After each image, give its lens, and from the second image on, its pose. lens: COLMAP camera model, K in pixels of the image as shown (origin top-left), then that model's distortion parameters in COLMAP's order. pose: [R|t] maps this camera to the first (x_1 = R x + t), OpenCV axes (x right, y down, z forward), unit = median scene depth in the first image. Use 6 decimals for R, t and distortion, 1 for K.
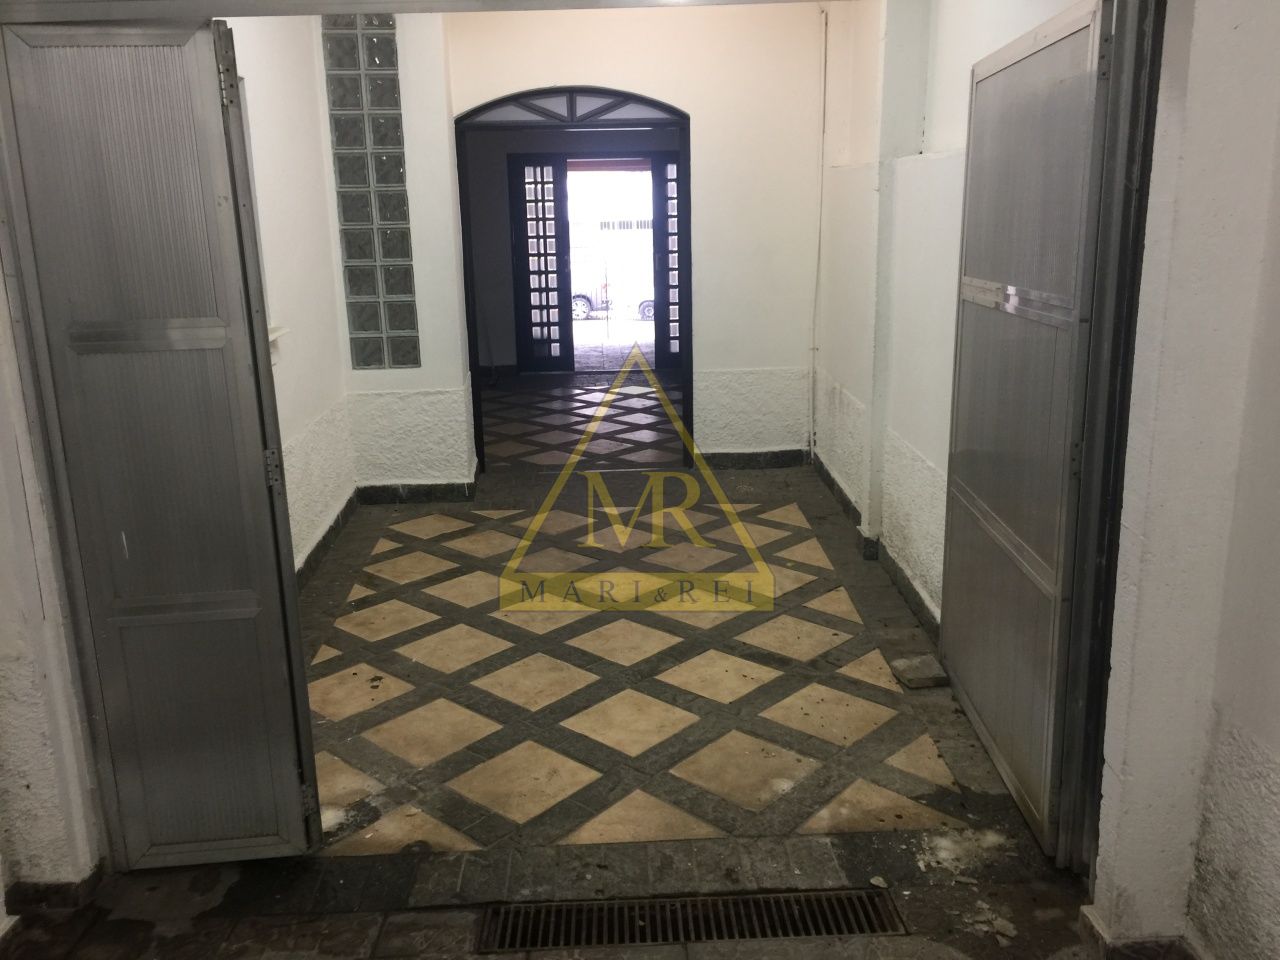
lens RADIAL K [[1088.9, 0, 640.0], [0, 1088.9, 458.4], [0, 0, 1]] dist [0.068598, -0.096492]
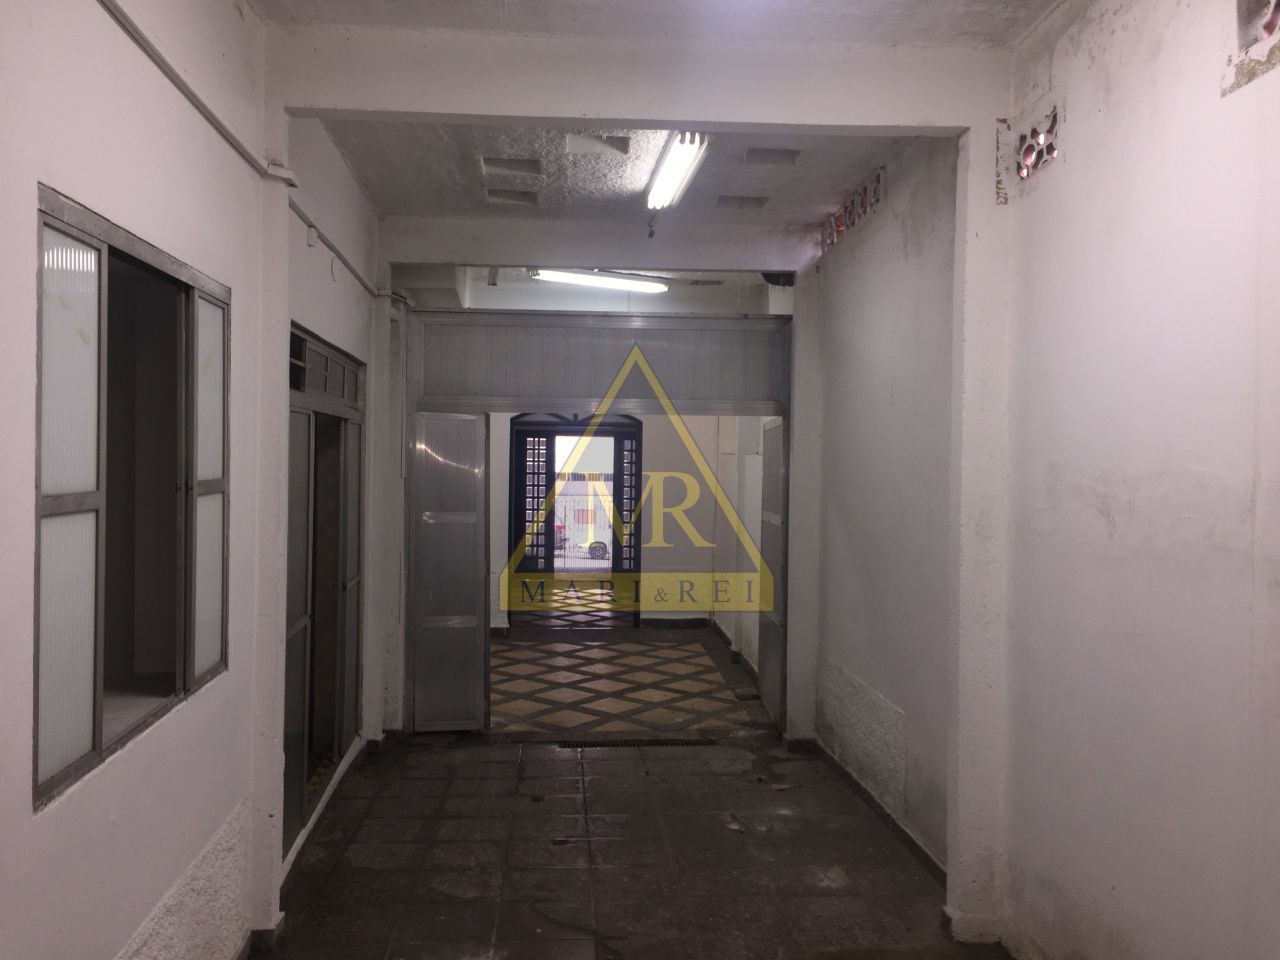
lens RADIAL K [[1088.9, 0, 640.0], [0, 1088.9, 458.4], [0, 0, 1]] dist [0.068598, -0.096492]
pose [[0.997987, 0.037706, 0.050994, -0.060147], [-0.025225, 0.973727, -0.226316, 0.183040], [-0.058188, 0.224575, 0.972718, -0.897554]]
